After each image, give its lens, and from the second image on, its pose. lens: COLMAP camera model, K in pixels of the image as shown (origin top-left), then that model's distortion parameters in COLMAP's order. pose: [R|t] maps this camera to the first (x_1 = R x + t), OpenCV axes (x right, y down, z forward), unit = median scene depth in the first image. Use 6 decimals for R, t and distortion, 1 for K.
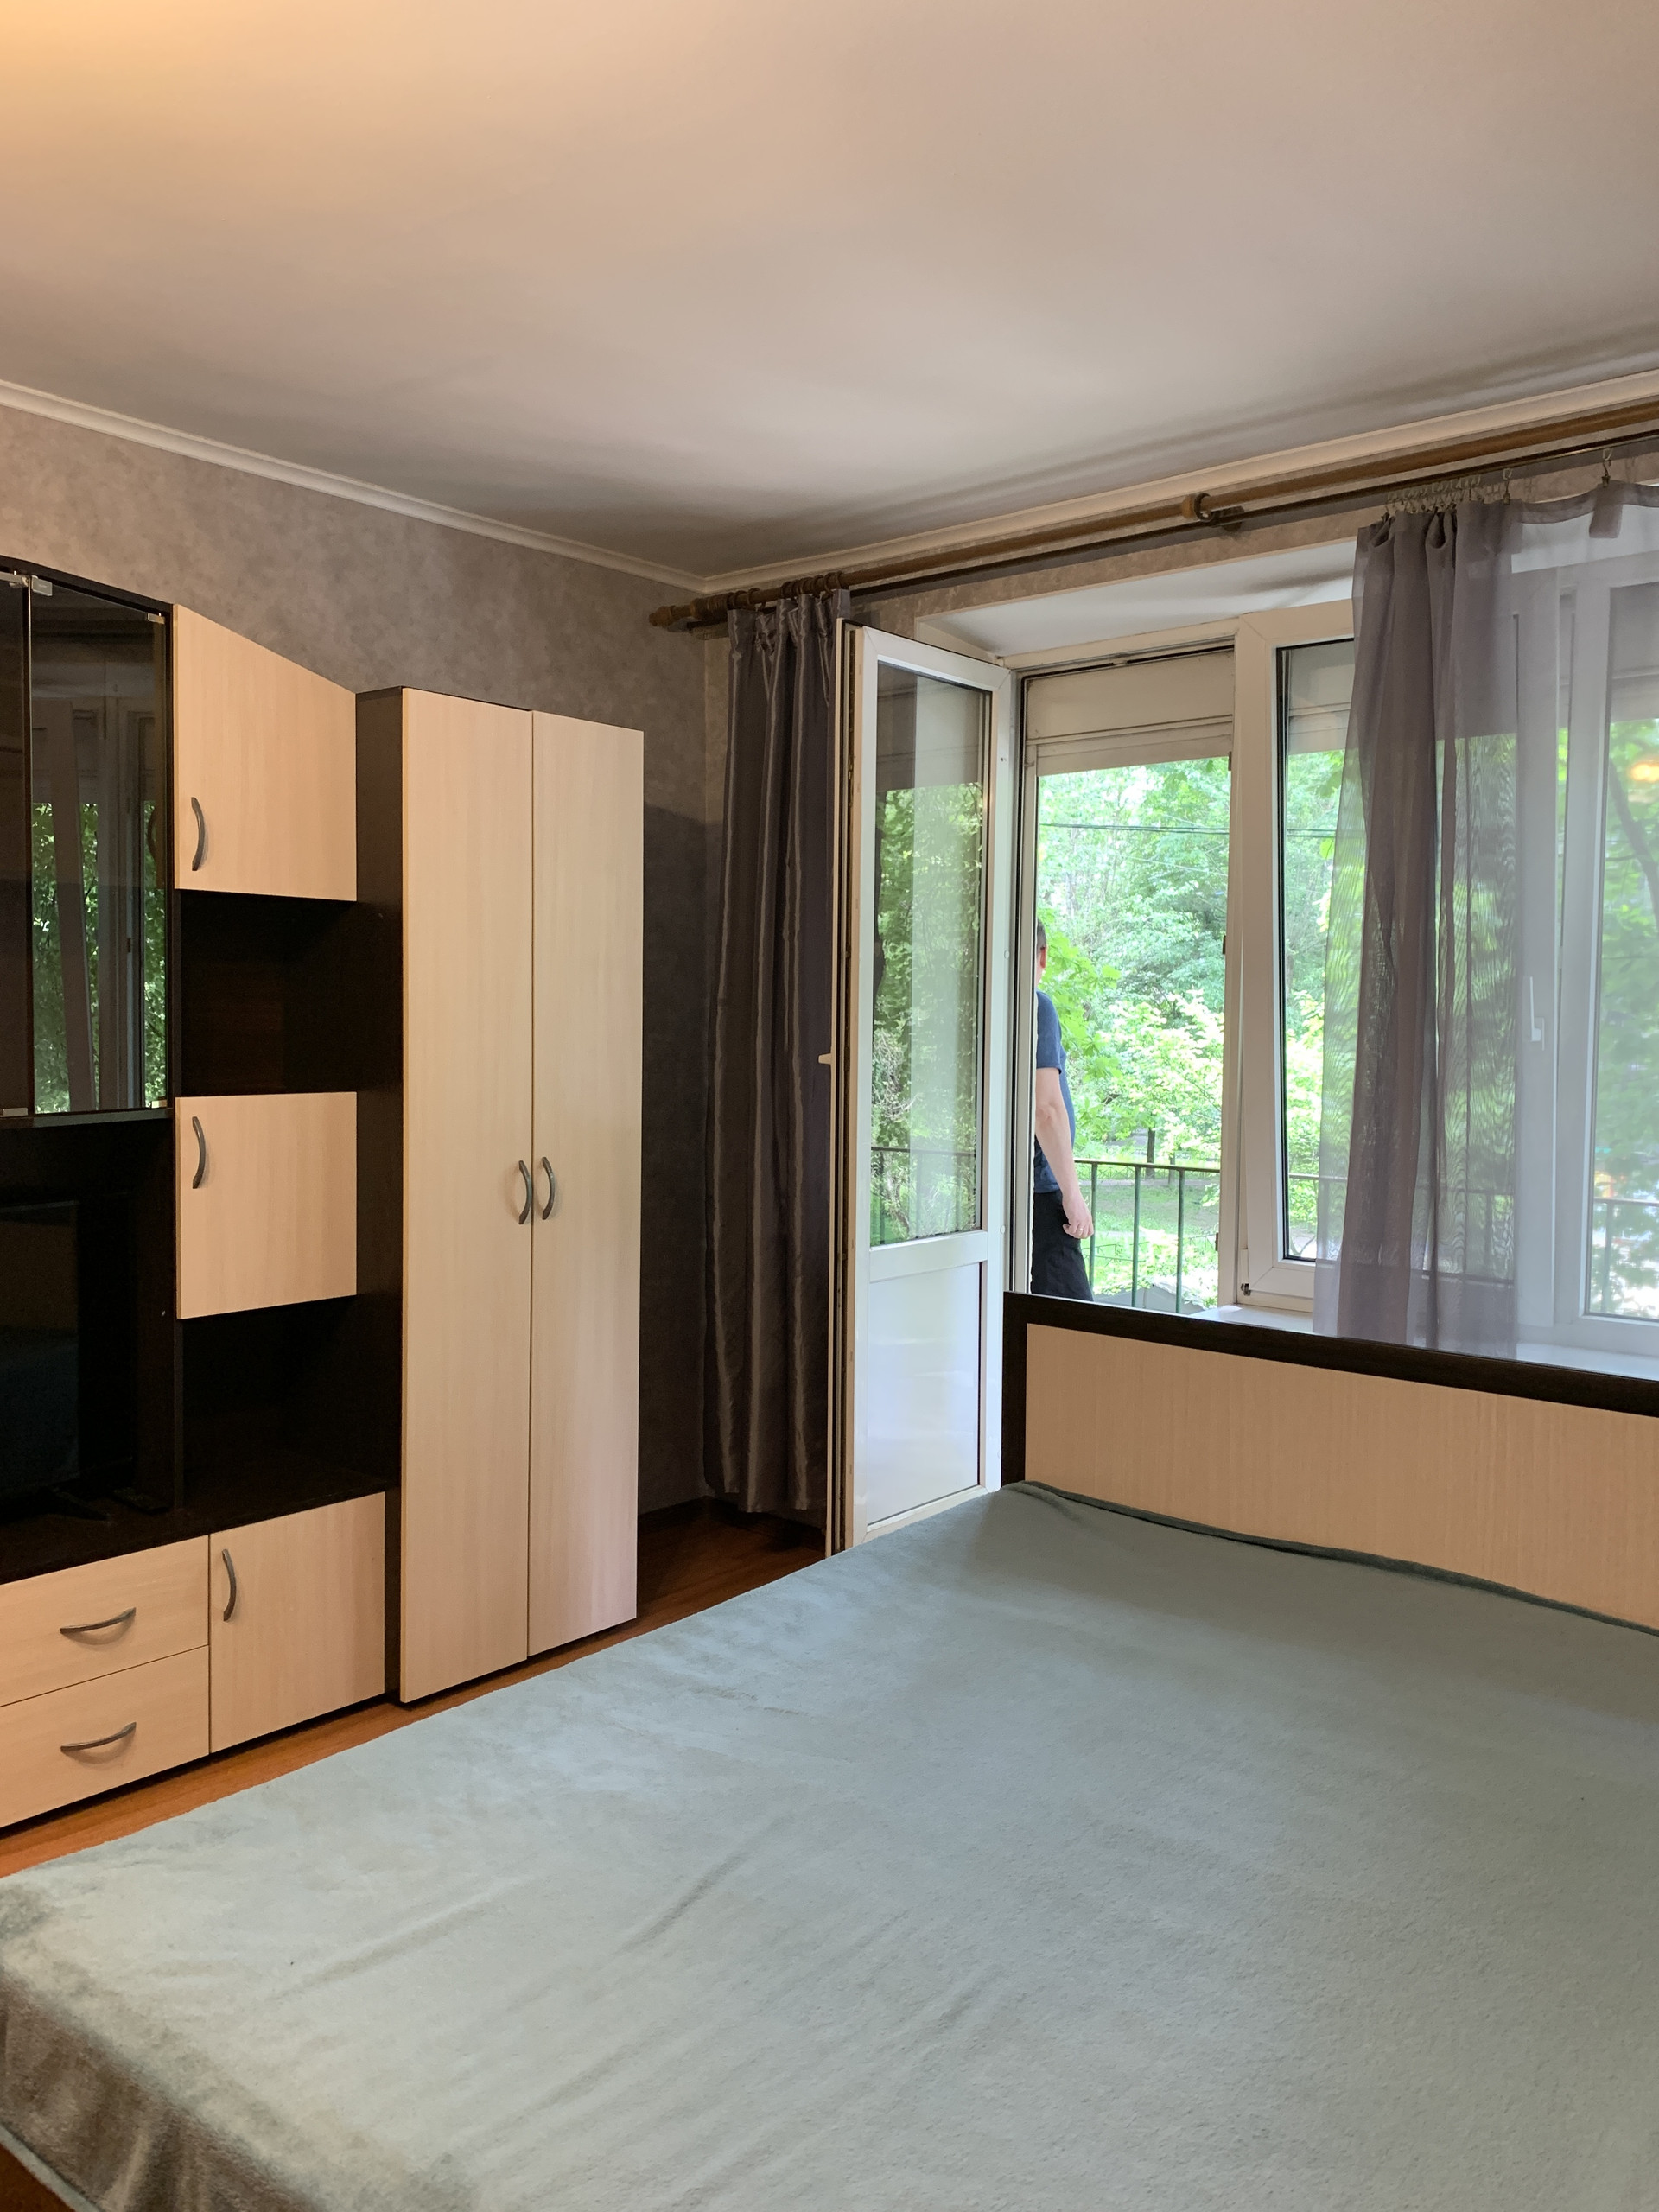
lens RADIAL K [[1711.2, 0, 832.2], [0, 1711.2, 1108.1], [0, 0, 1]] dist [0.002423, -0.003860]
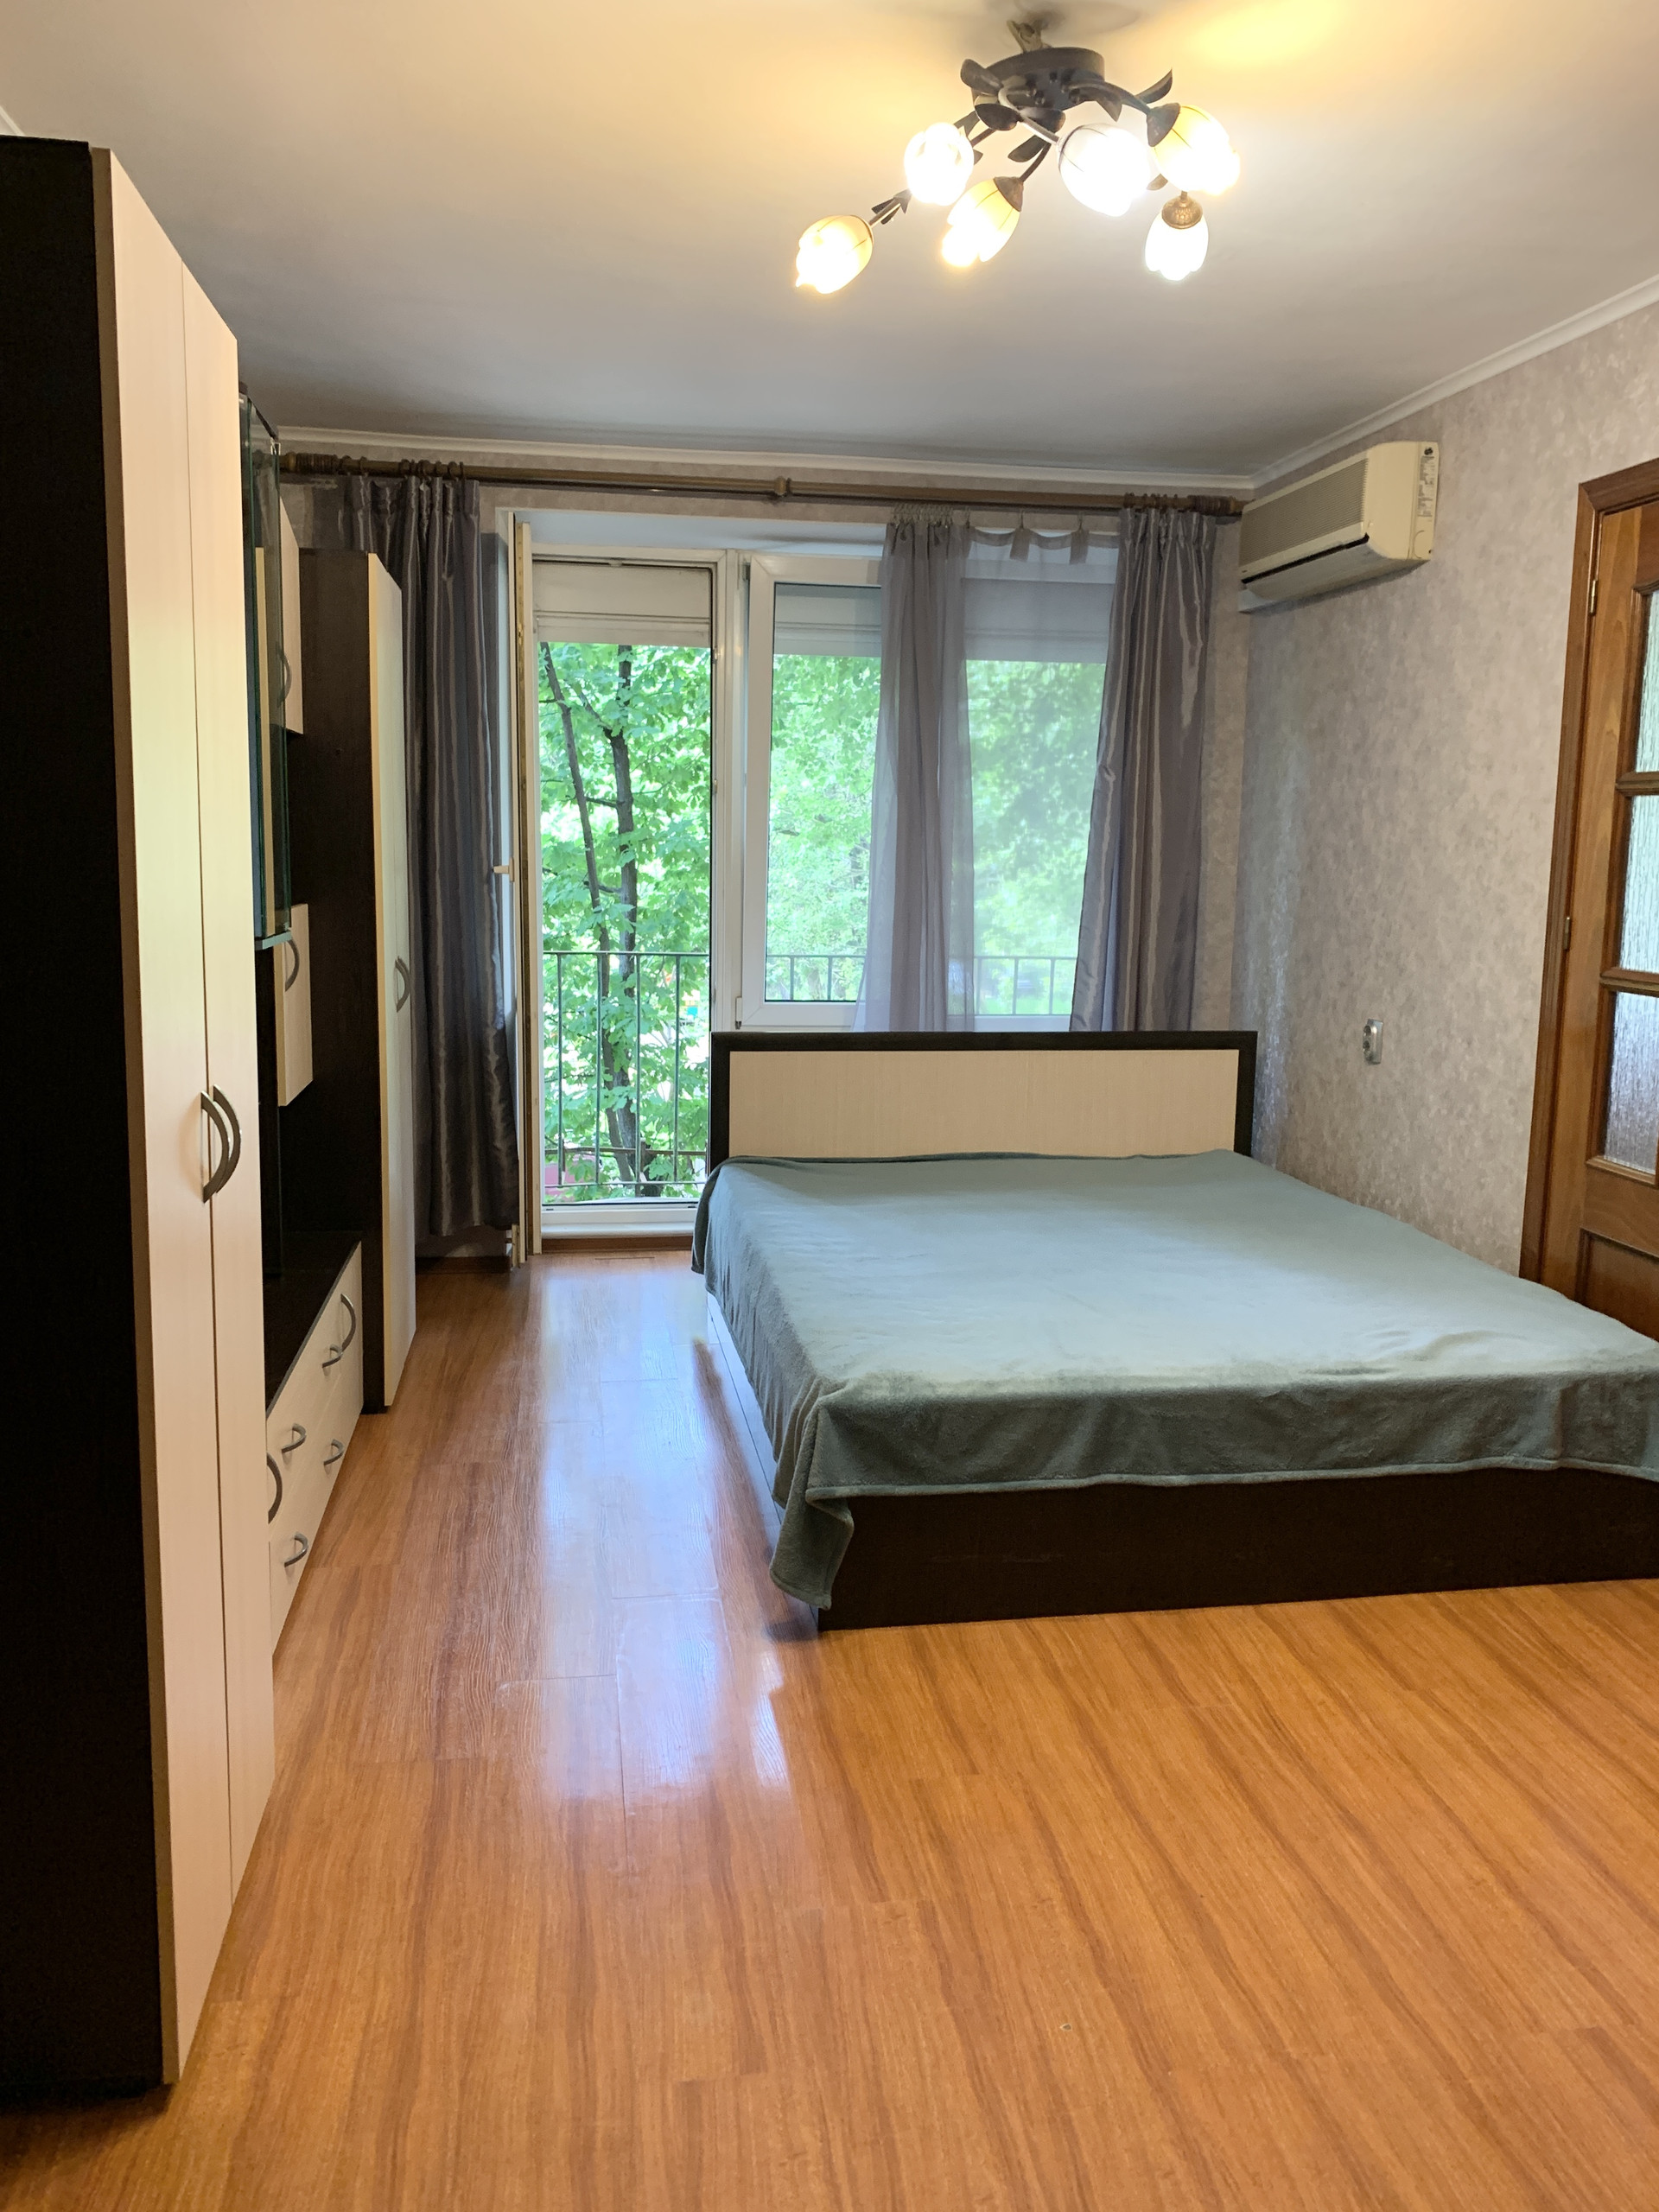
lens RADIAL K [[1689.1, 0, 828.9], [0, 1689.1, 1090.5], [0, 0, 1]] dist [0.042454, -0.065286]
pose [[0.658838, -0.110091, 0.744186, -0.957942], [0.027017, 0.992059, 0.122841, -0.013709], [-0.751800, -0.060827, 0.656580, -0.021218]]
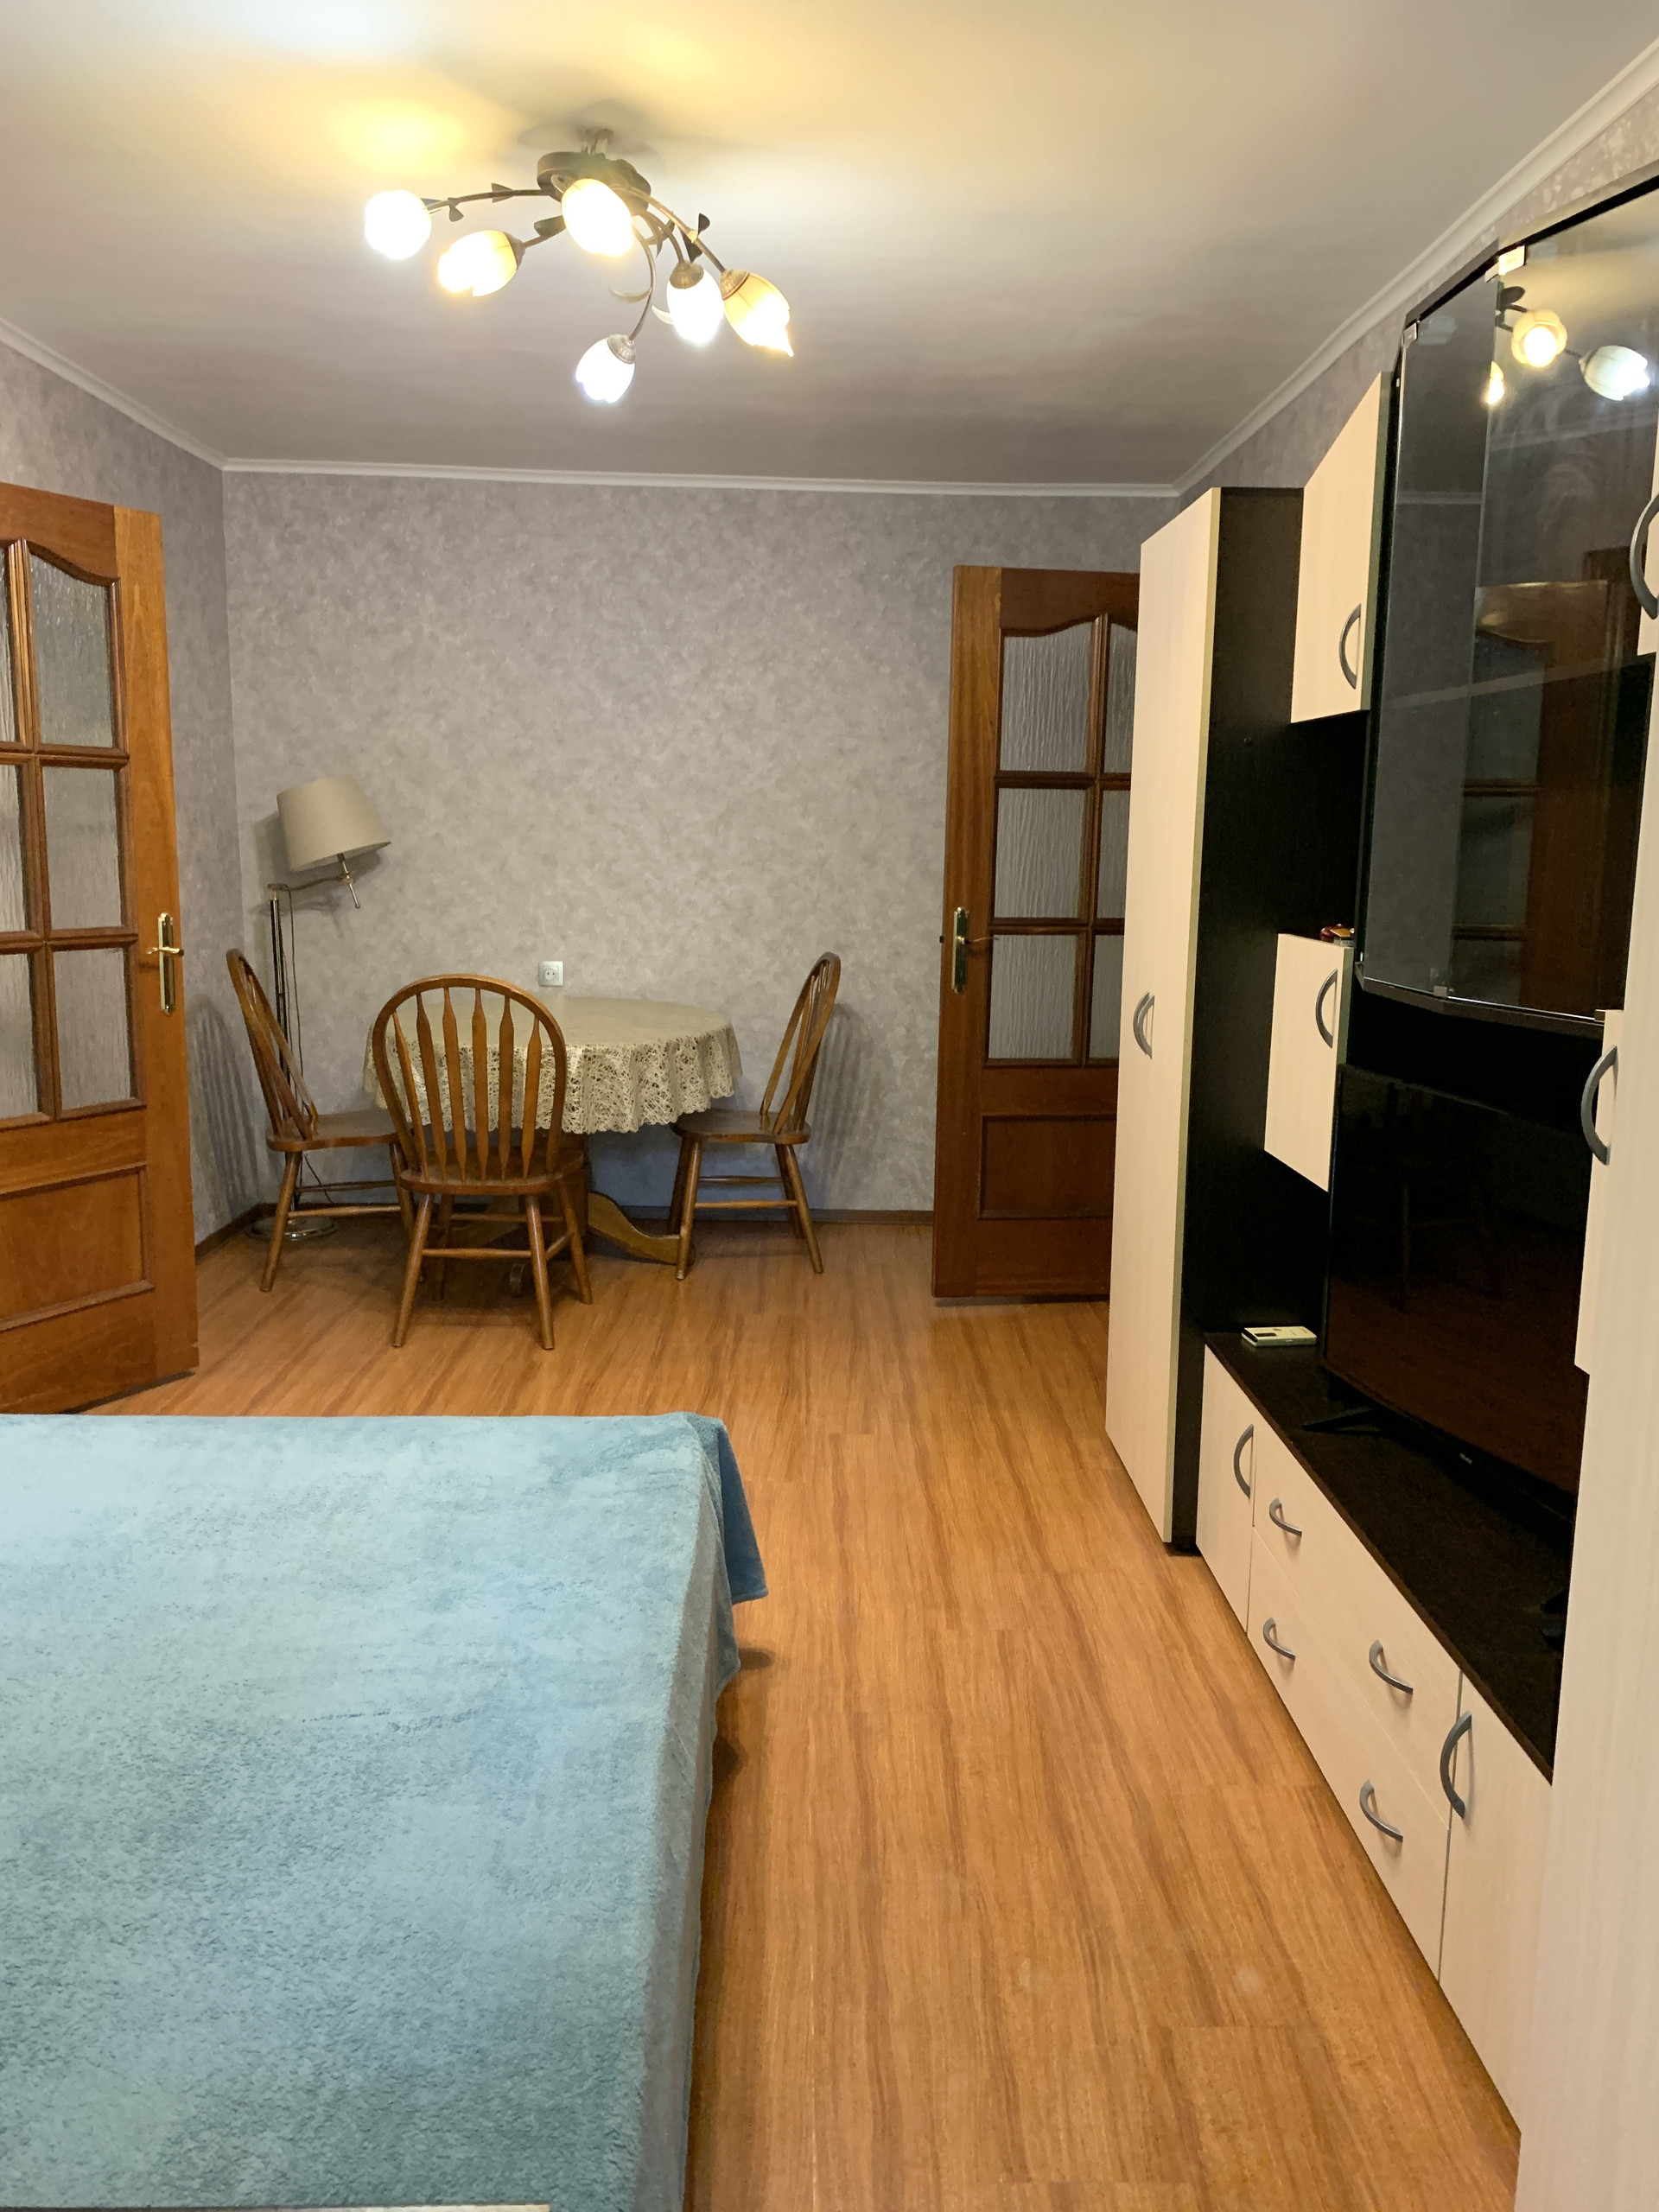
lens RADIAL K [[1689.1, 0, 828.9], [0, 1689.1, 1090.5], [0, 0, 1]] dist [0.042454, -0.065286]
pose [[-0.750896, 0.084695, -0.654967, 0.215832], [-0.056483, 0.979873, 0.191465, -0.078327], [0.658000, 0.180765, -0.730999, 1.216605]]
